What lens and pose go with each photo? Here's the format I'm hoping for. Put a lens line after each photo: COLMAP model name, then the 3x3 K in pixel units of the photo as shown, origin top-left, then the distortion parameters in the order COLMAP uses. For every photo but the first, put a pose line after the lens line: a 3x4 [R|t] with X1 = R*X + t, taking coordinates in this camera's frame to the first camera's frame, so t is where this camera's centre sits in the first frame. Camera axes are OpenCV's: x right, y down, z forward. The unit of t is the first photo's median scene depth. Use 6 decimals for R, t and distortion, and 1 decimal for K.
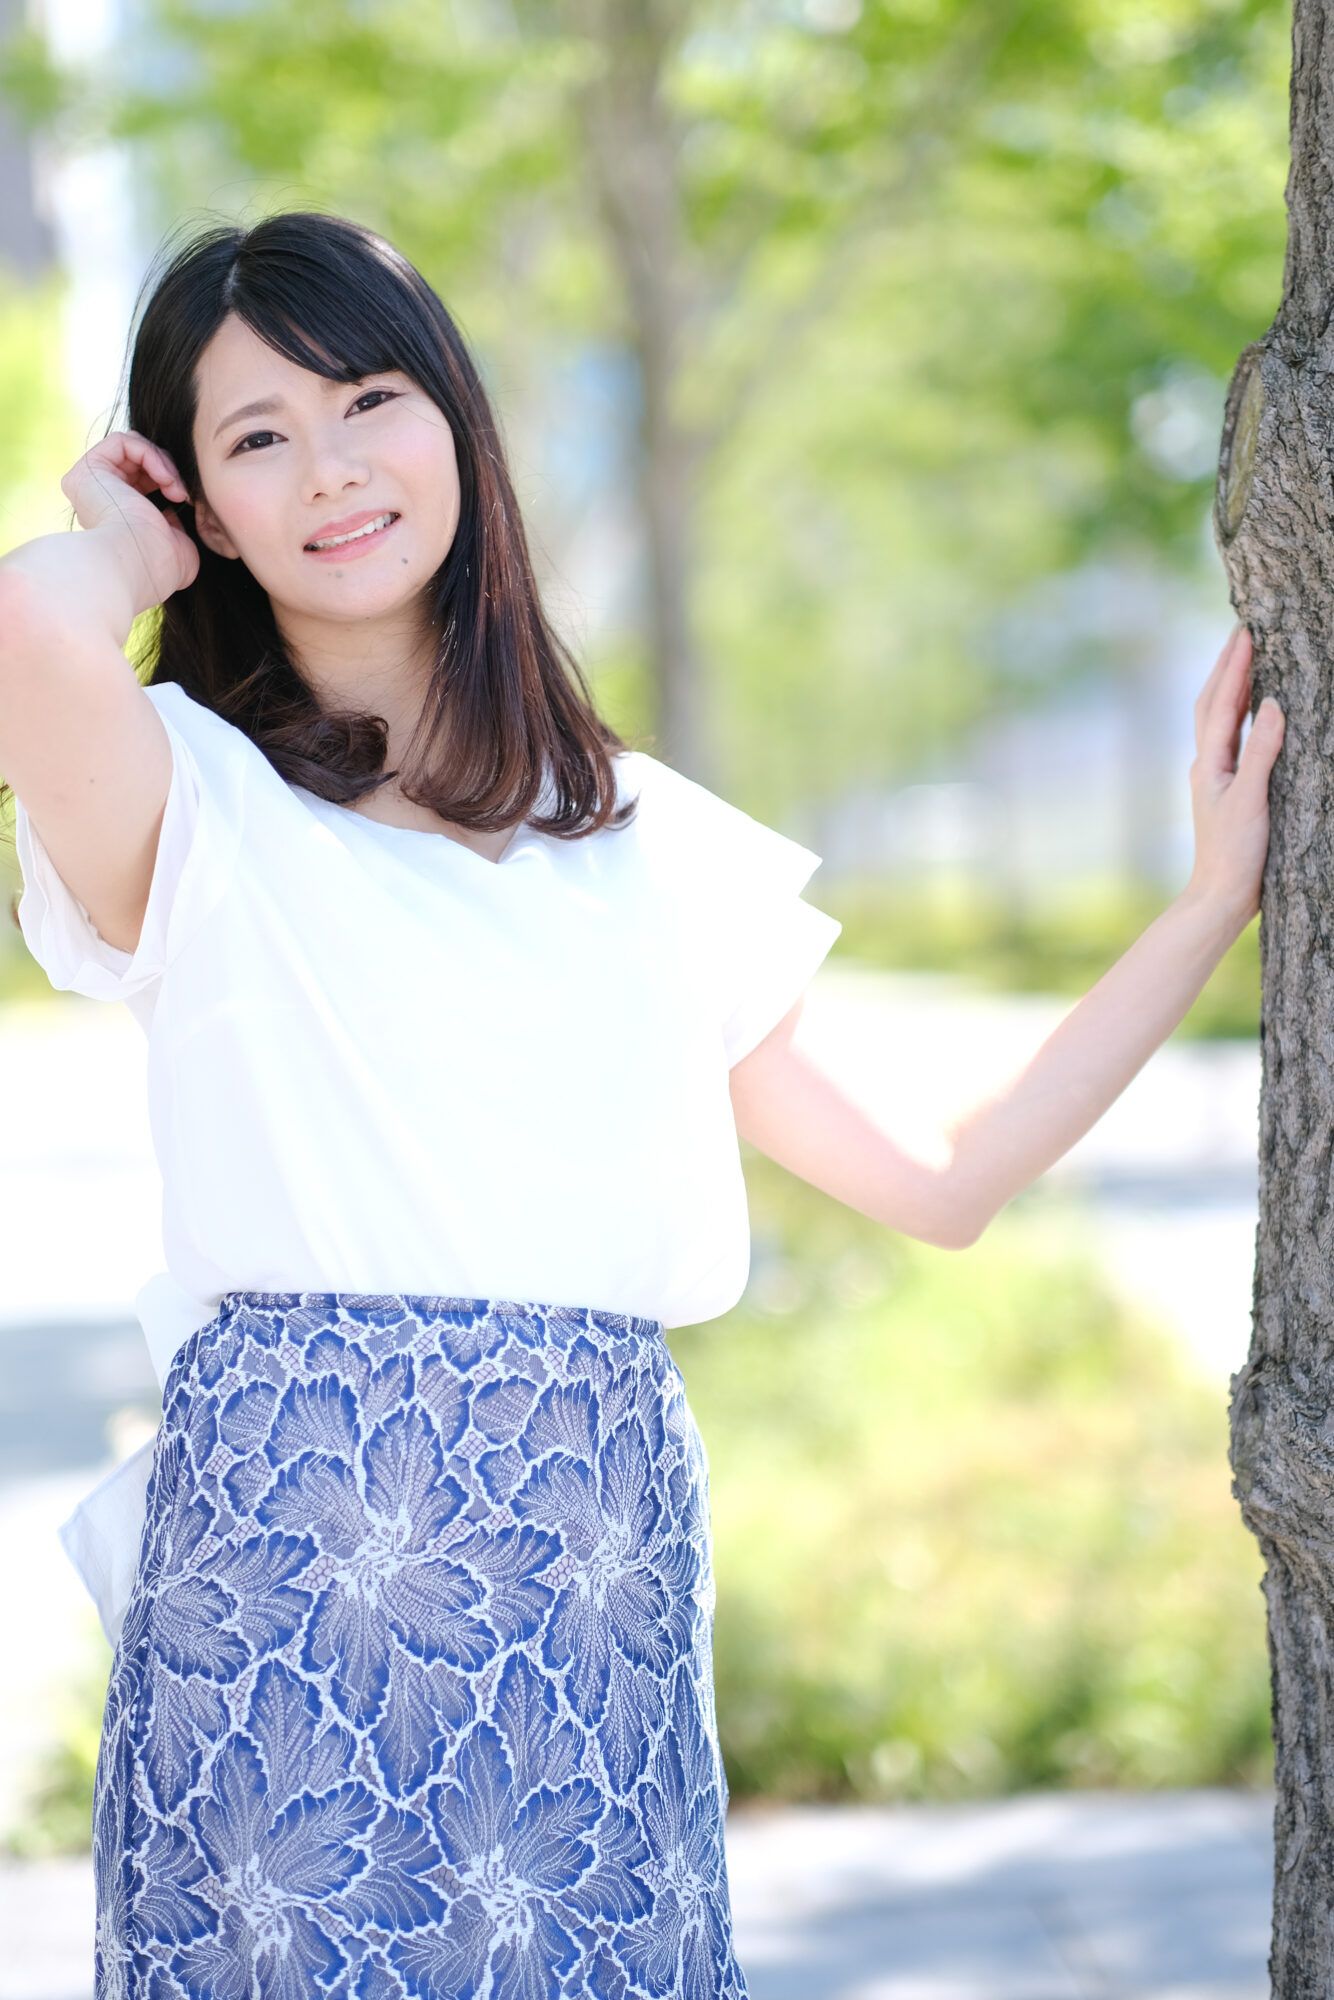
lens RADIAL K [[4904.4, 0, 667.0], [0, 4904.4, 1000.0], [0, 0, 1]] dist [0.105681, -0.782026]
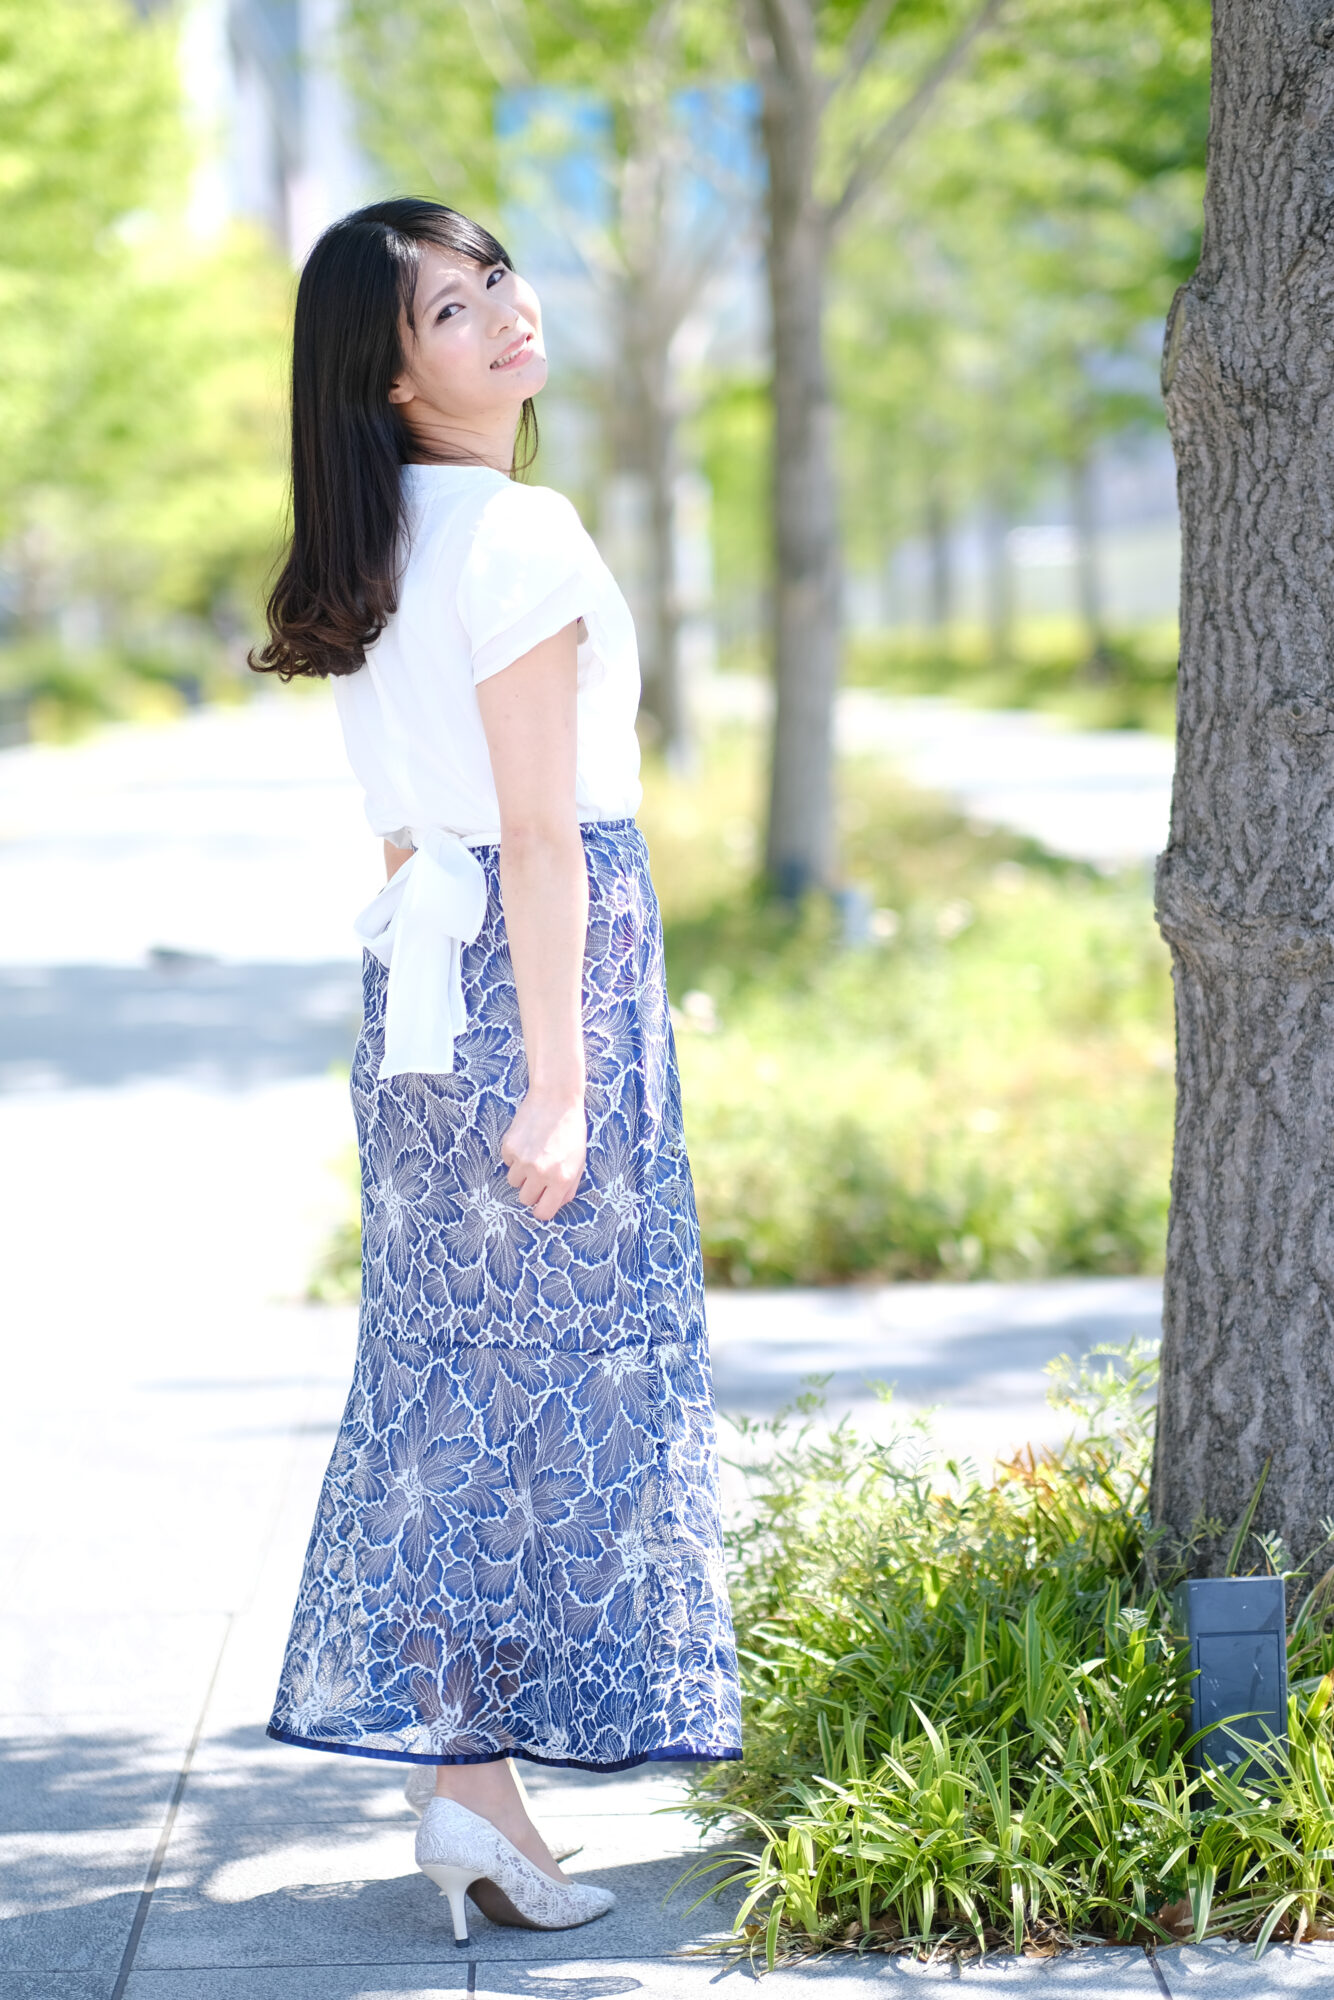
lens RADIAL K [[4904.4, 0, 667.0], [0, 4904.4, 1000.0], [0, 0, 1]] dist [0.105681, -0.782026]
pose [[0.999596, 0.021351, -0.018769, -0.031297], [-0.020258, 0.998192, 0.056581, 0.031427], [0.019943, -0.056178, 0.998222, -0.832655]]
